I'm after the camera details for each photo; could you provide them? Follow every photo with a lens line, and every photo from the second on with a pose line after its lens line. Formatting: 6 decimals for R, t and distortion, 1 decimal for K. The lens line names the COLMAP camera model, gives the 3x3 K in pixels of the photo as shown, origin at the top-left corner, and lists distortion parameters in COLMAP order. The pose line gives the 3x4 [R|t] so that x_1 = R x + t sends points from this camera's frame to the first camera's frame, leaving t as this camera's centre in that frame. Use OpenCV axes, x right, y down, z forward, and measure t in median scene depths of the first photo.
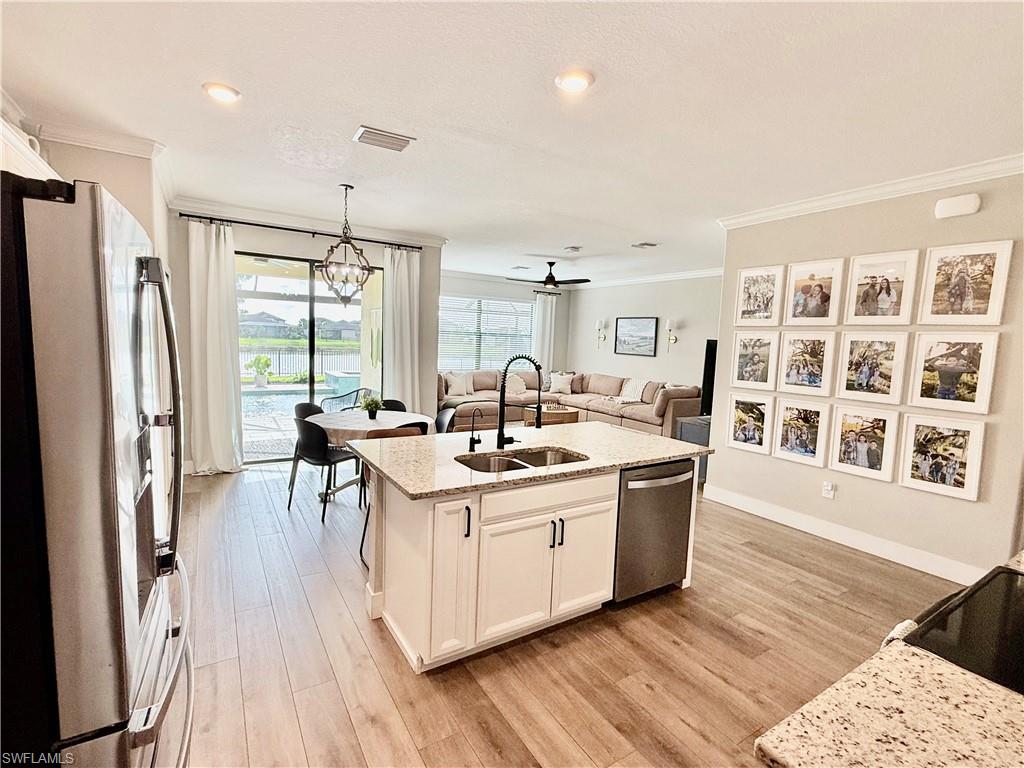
lens RADIAL K [[480.6, 0, 510.6], [0, 480.6, 387.2], [0, 0, 1]] dist [0.002519, 0.000158]
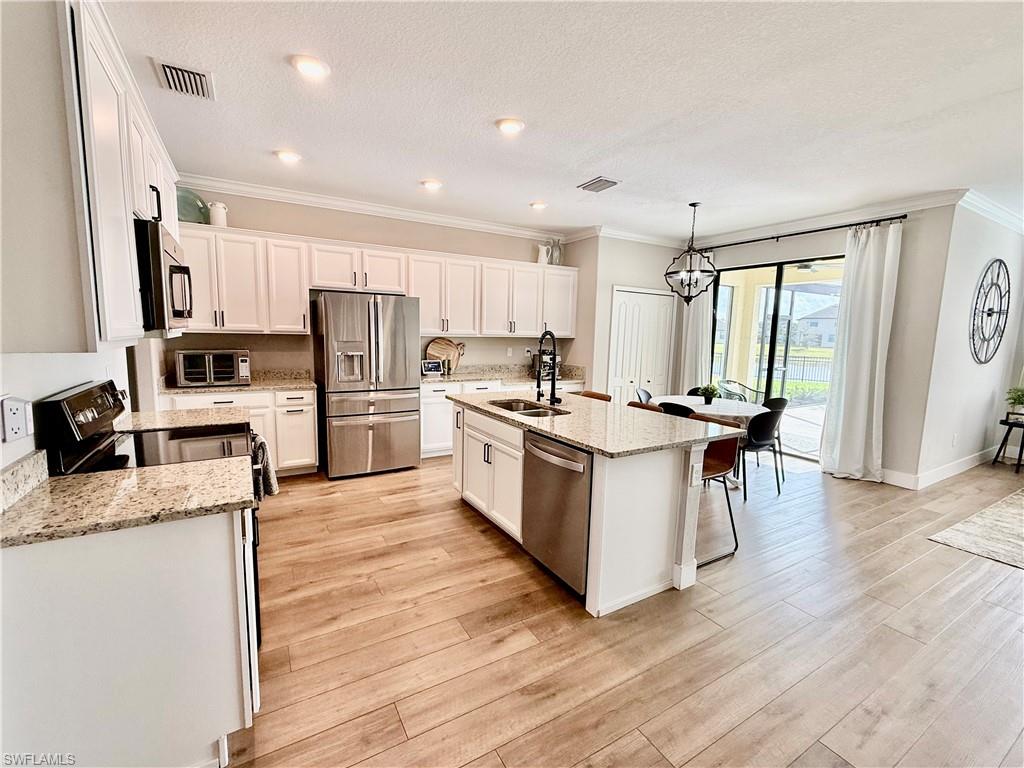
lens RADIAL K [[443.7, 0, 509.9], [0, 443.7, 382.6], [0, 0, 1]] dist [0.001137, -0.000198]
pose [[-0.021631, 0.082934, -0.996320, 0.374874], [-0.125691, 0.988421, 0.085006, -0.006337], [0.991834, 0.127067, -0.010956, 0.283939]]
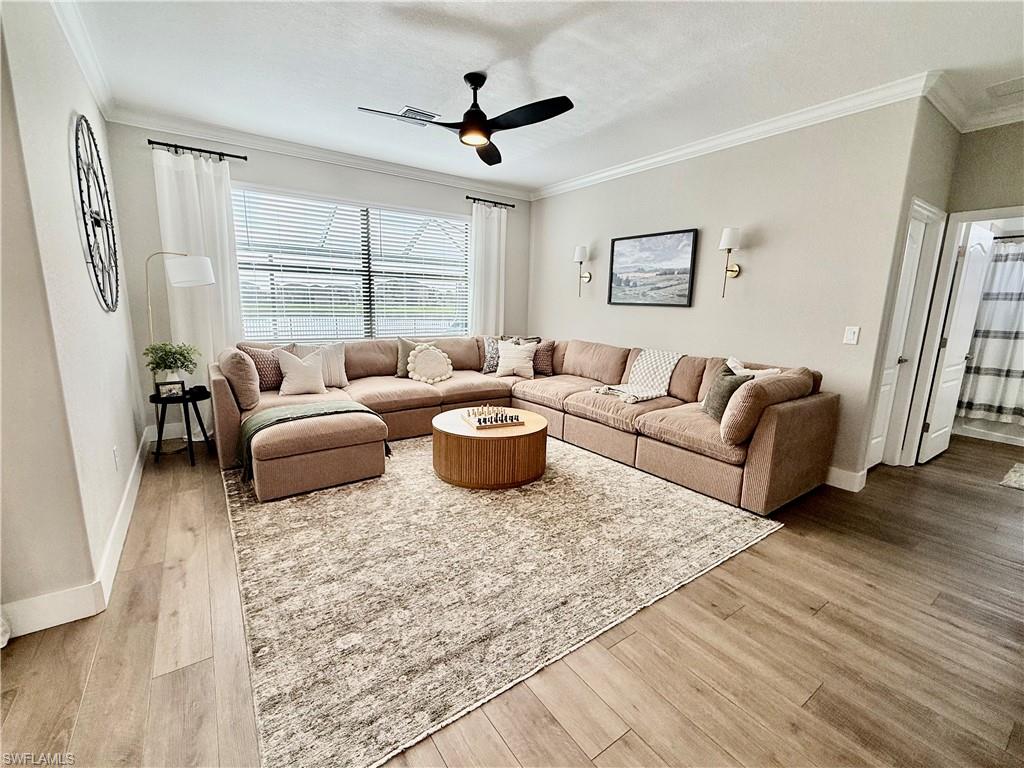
lens RADIAL K [[443.7, 0, 511.4], [0, 443.7, 384.7], [0, 0, 1]] dist [0.001137, -0.000198]
pose [[0.997879, -0.027665, 0.058921, 0.074643], [0.022483, 0.995965, 0.086876, -0.025393], [-0.061087, -0.085367, 0.994475, 0.522988]]
